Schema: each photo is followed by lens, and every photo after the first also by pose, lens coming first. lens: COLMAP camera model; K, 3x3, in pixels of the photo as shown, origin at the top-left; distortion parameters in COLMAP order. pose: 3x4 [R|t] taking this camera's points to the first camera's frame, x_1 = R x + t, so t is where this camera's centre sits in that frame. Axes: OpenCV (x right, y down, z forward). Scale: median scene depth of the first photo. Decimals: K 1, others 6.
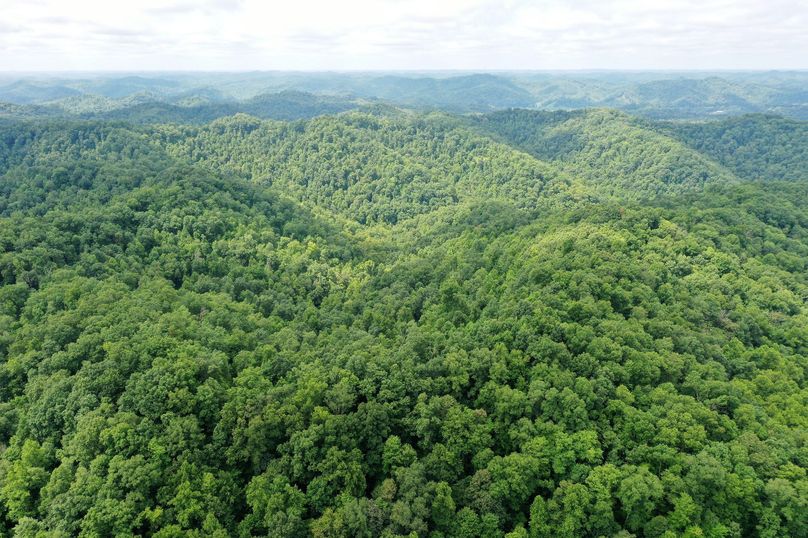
lens RADIAL K [[631.6, 0, 404.0], [0, 631.6, 269.0], [0, 0, 1]] dist [0.002759, 0.004725]
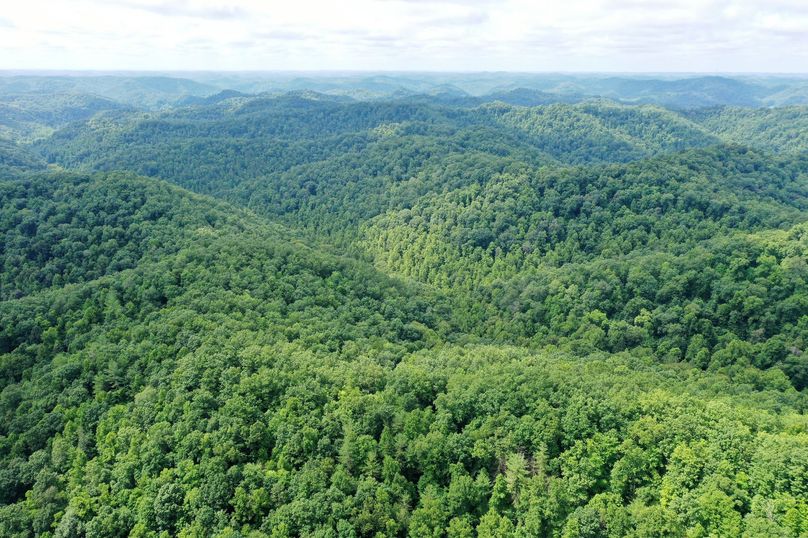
lens RADIAL K [[631.6, 0, 404.0], [0, 631.6, 269.0], [0, 0, 1]] dist [0.002759, 0.004725]
pose [[0.944278, 0.106309, -0.311510, 0.024844], [-0.106909, 0.994153, 0.015199, 0.136918], [0.311304, 0.018951, 0.950121, -0.426141]]
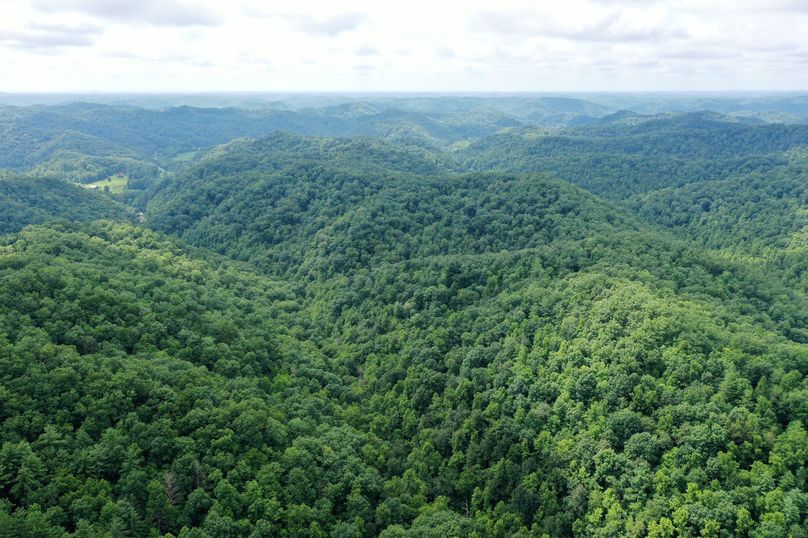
lens RADIAL K [[631.6, 0, 404.0], [0, 631.6, 269.0], [0, 0, 1]] dist [0.002759, 0.004725]
pose [[0.608532, 0.218980, -0.762717, 0.102434], [-0.240900, 0.966788, 0.085368, 0.201651], [0.756079, 0.131789, 0.641074, -0.626295]]
